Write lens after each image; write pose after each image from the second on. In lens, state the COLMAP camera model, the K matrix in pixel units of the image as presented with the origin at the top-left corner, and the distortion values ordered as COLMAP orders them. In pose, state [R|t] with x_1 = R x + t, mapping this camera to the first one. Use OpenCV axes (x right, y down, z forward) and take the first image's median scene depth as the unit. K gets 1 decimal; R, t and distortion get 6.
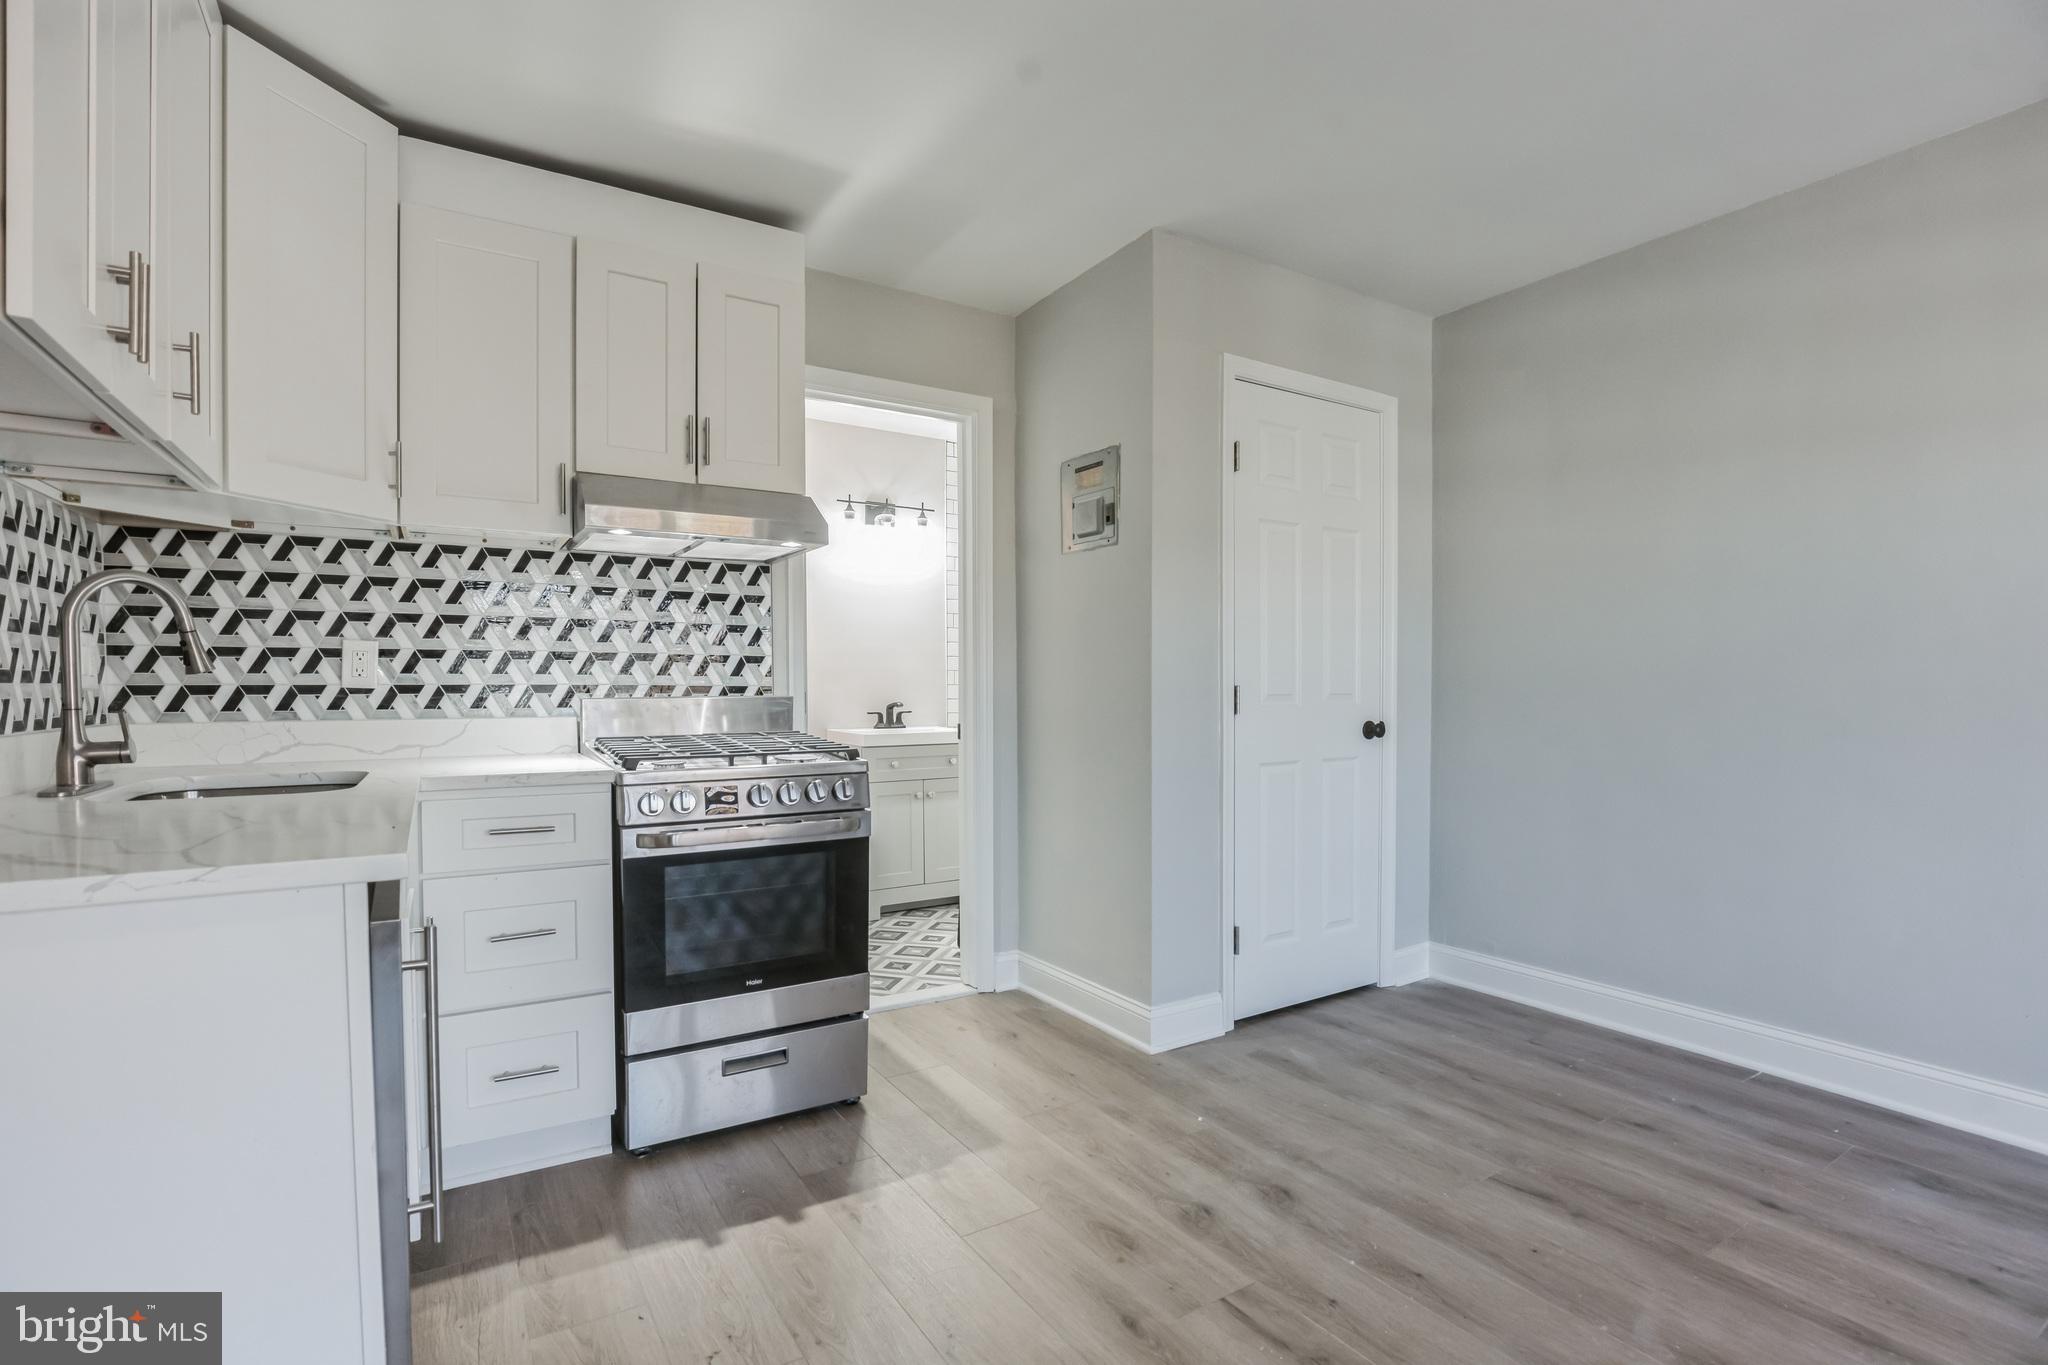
lens RADIAL K [[955.8, 0, 1050.6], [0, 955.8, 709.3], [0, 0, 1]] dist [-0.030350, 0.001064]
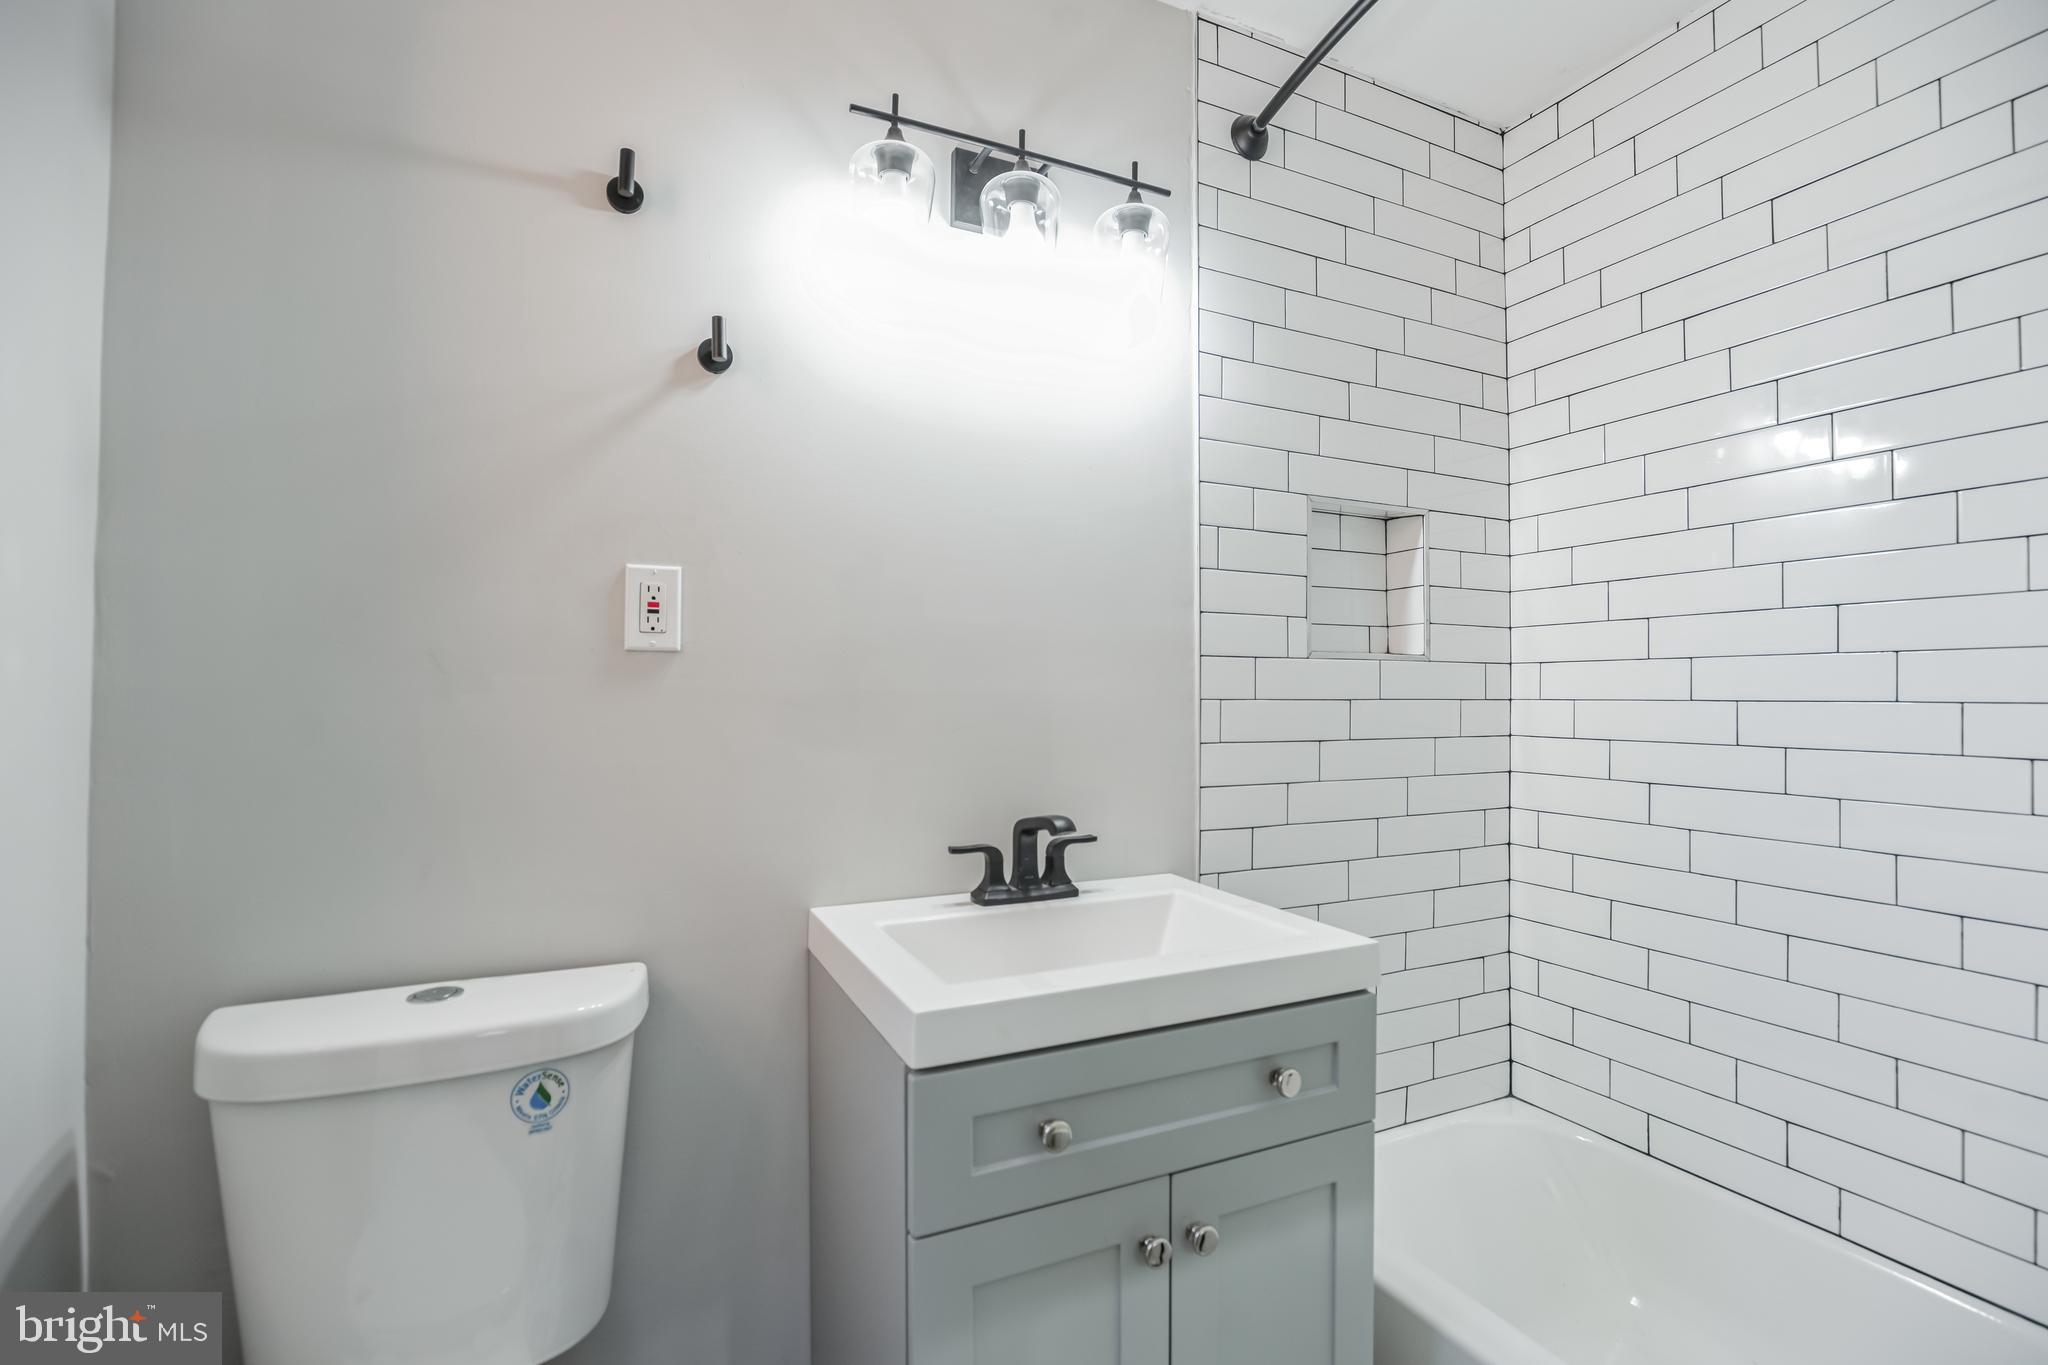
lens RADIAL K [[944.6, 0, 1032.8], [0, 944.6, 678.9], [0, 0, 1]] dist [-0.036699, 0.005645]
pose [[0.992401, 0.003314, -0.122999, -0.254638], [-0.008498, 0.999096, -0.041647, -0.071533], [0.122750, 0.042376, 0.991533, 1.385186]]
